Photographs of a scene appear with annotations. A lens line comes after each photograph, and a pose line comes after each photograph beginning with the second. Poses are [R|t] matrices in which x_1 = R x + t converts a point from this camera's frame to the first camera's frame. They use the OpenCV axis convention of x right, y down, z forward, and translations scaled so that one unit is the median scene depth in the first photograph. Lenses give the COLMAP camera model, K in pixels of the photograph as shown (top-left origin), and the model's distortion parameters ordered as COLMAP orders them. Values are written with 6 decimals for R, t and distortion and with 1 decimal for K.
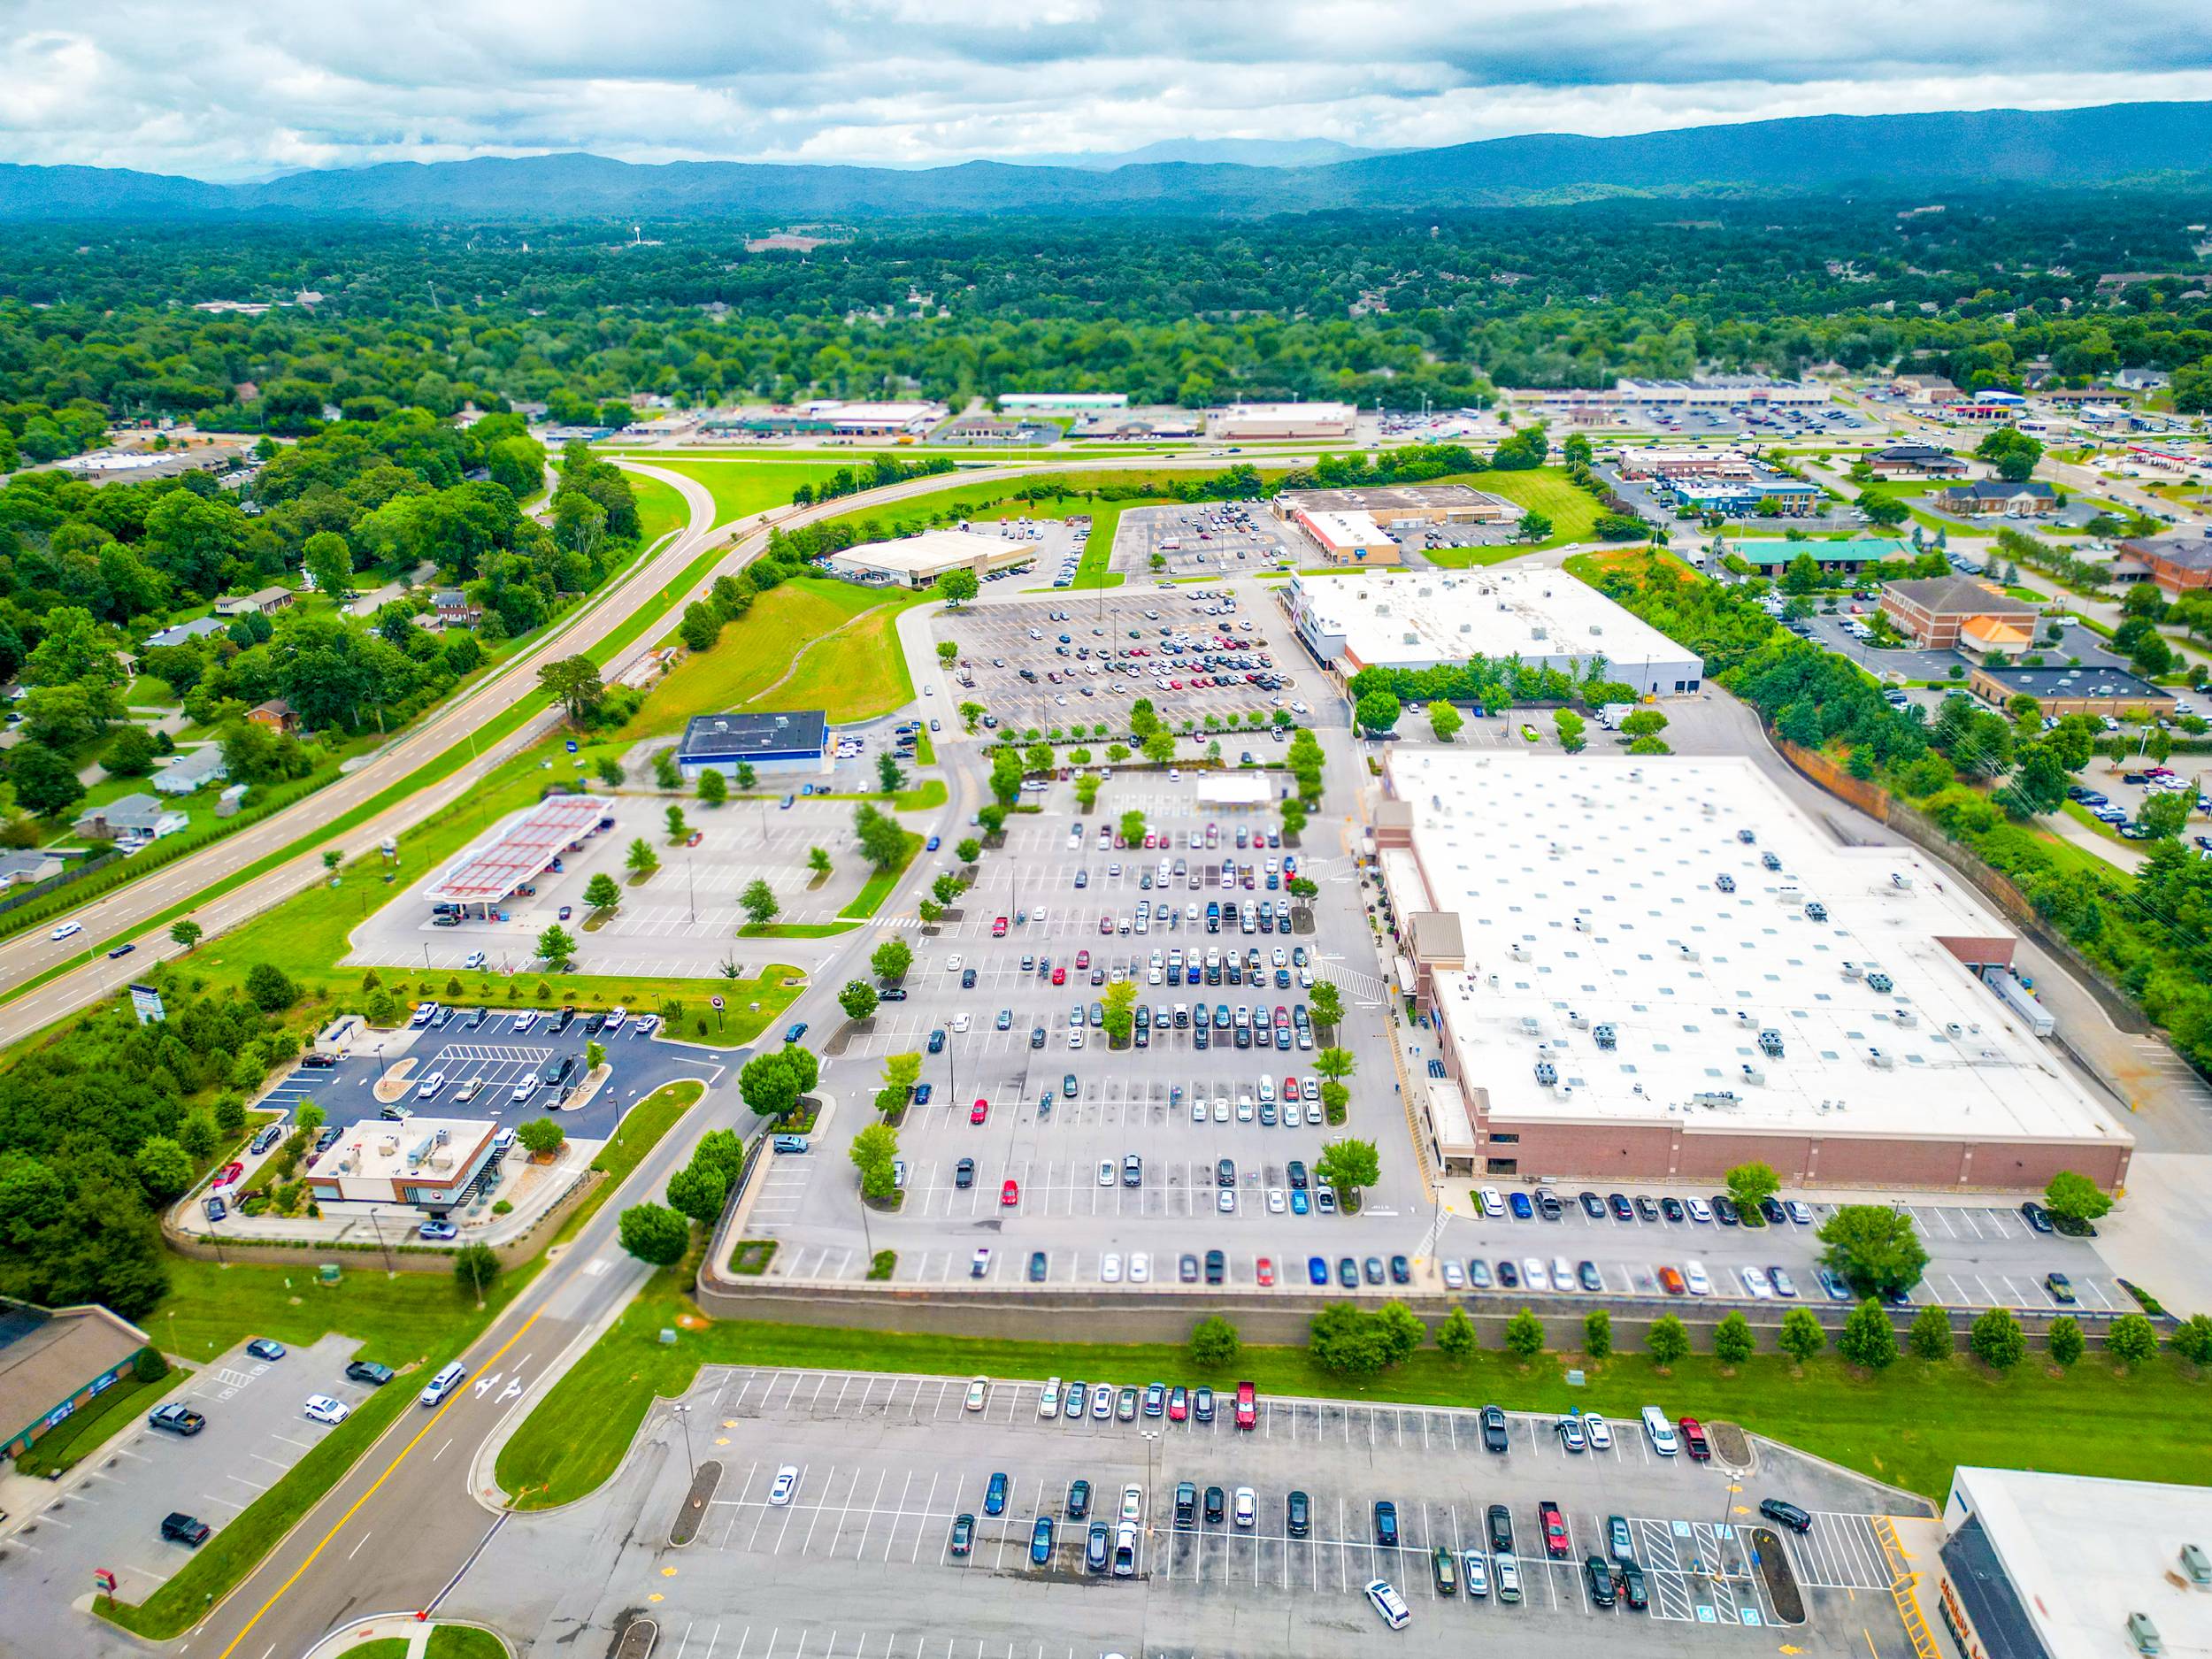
lens RADIAL K [[1460.8, 0, 1076.5], [0, 1460.8, 815.4], [0, 0, 1]] dist [0.063086, -0.065953]
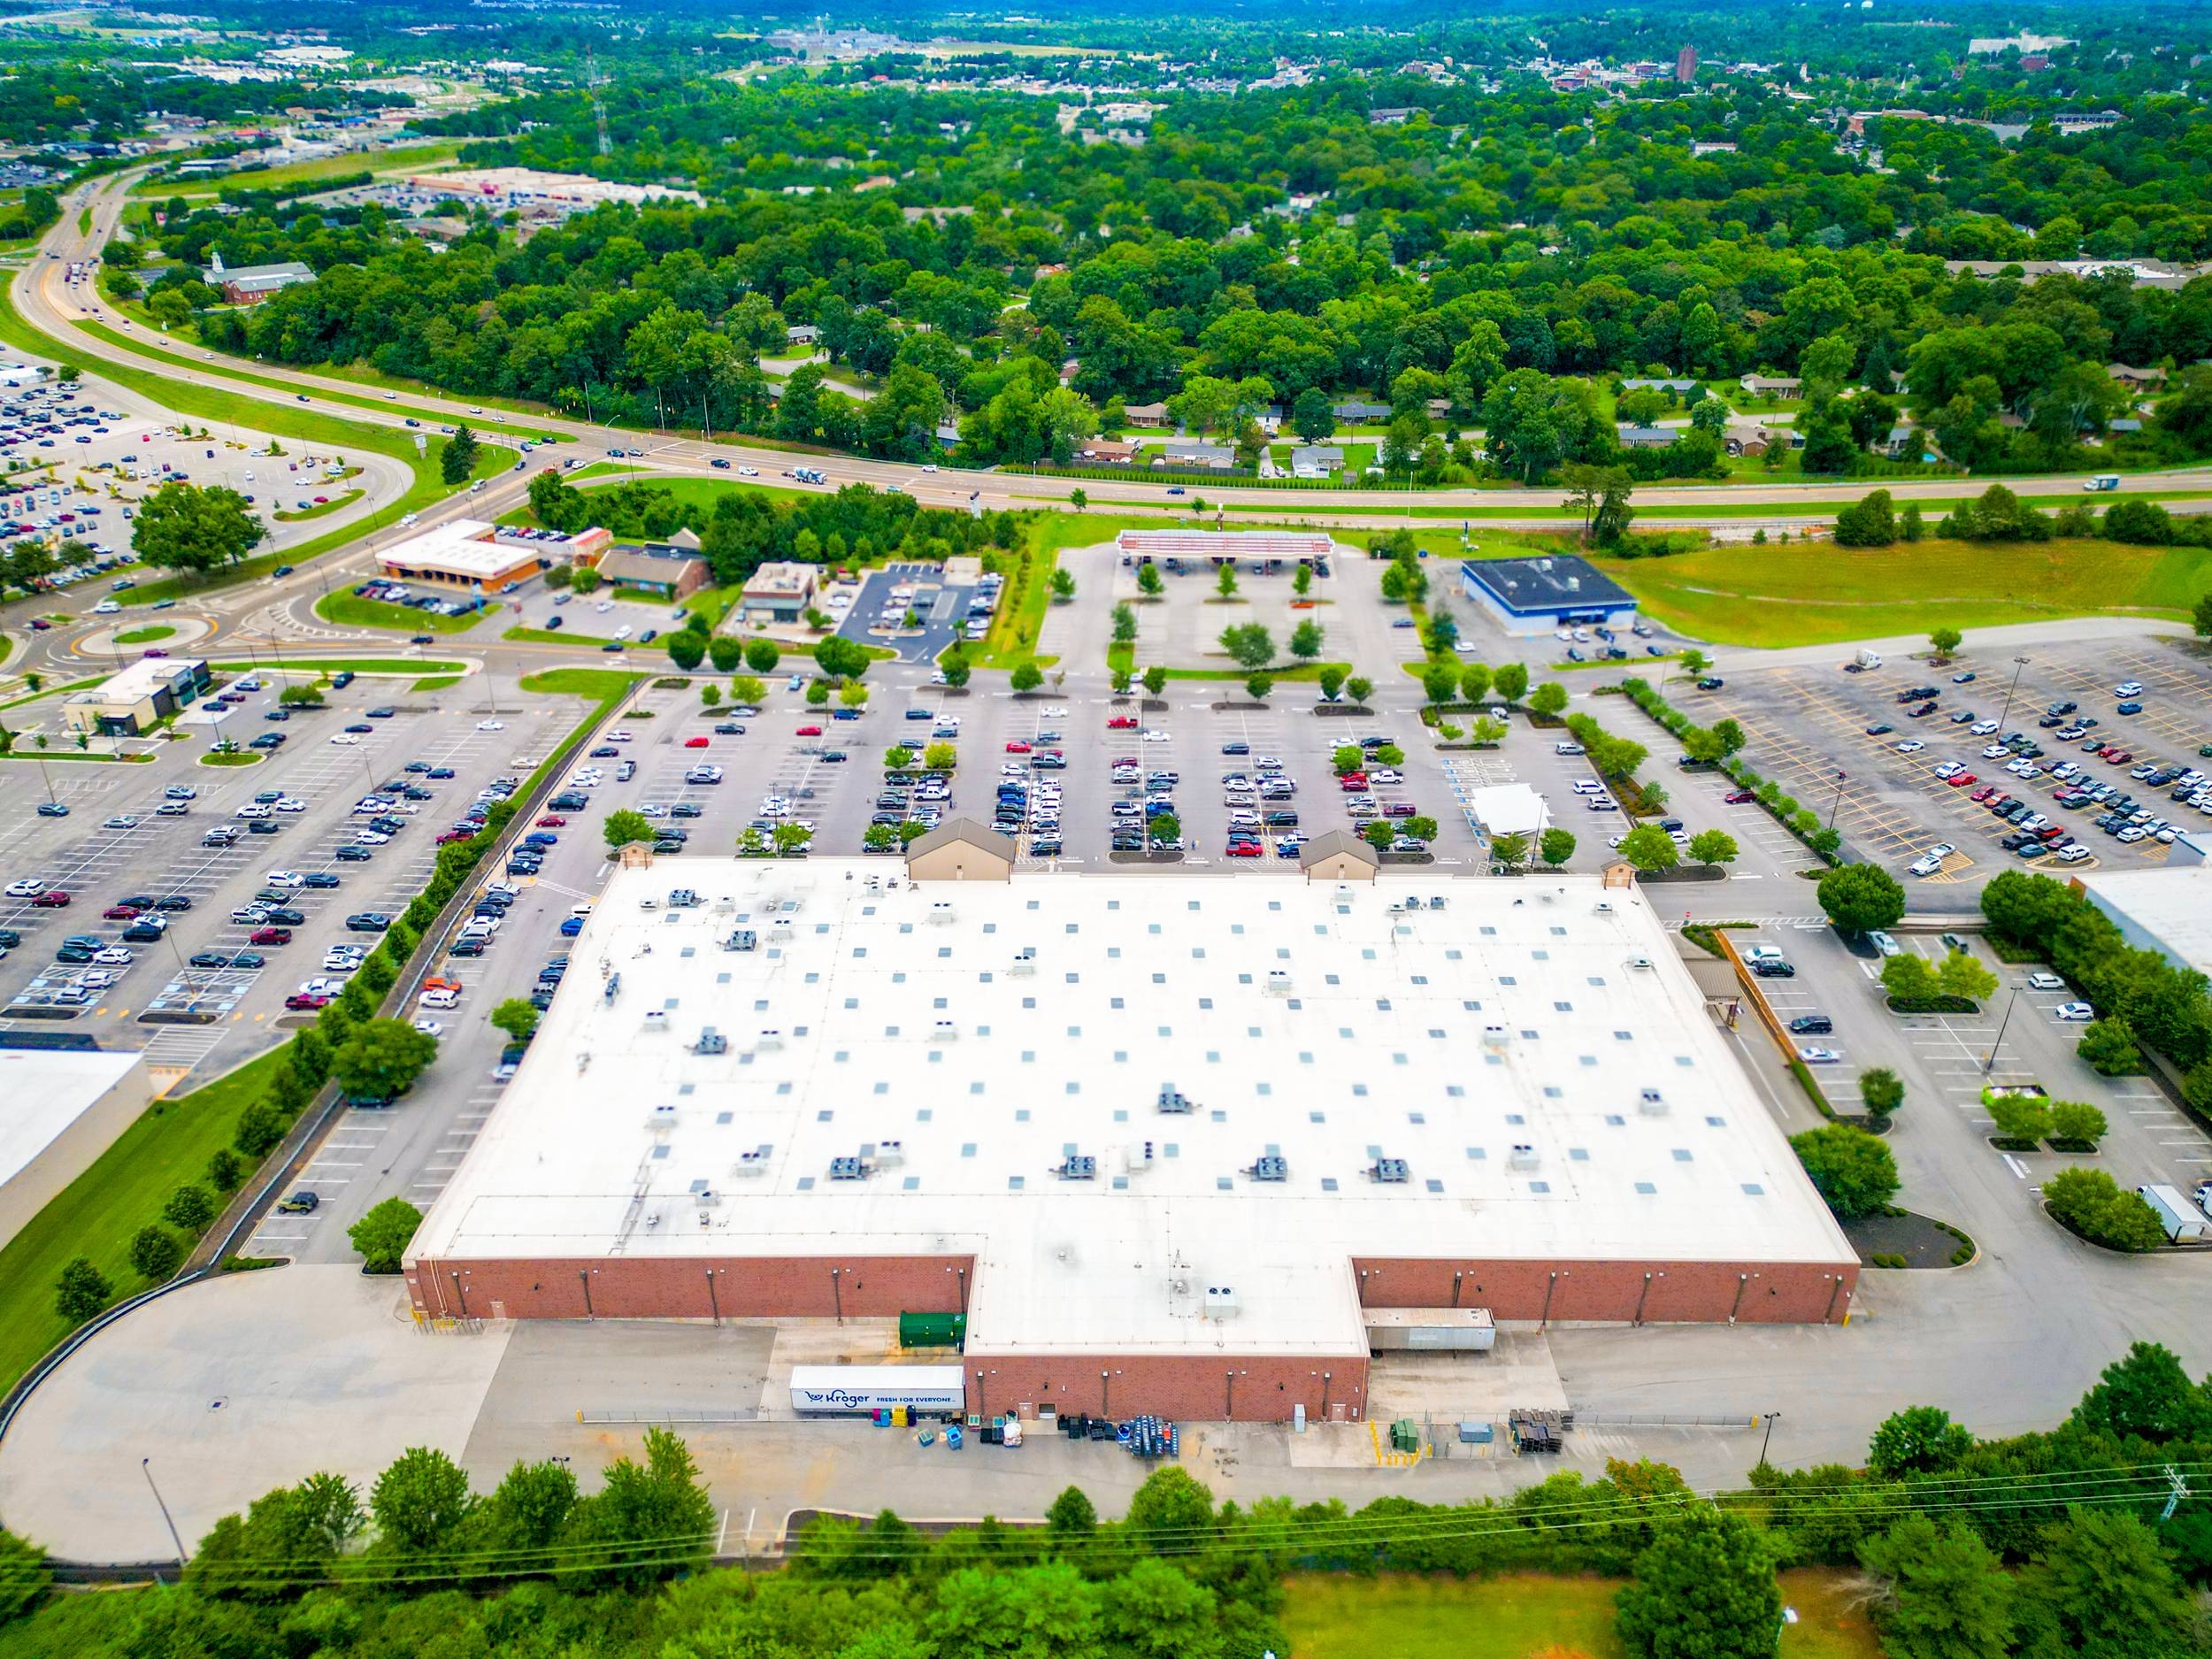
lens RADIAL K [[1460.8, 0, 1076.5], [0, 1460.8, 815.4], [0, 0, 1]] dist [0.063086, -0.065953]
pose [[0.088712, 0.485104, -0.869945, 0.916623], [-0.386767, 0.821633, 0.418724, -0.302141], [0.917901, 0.299320, 0.260511, 0.747593]]
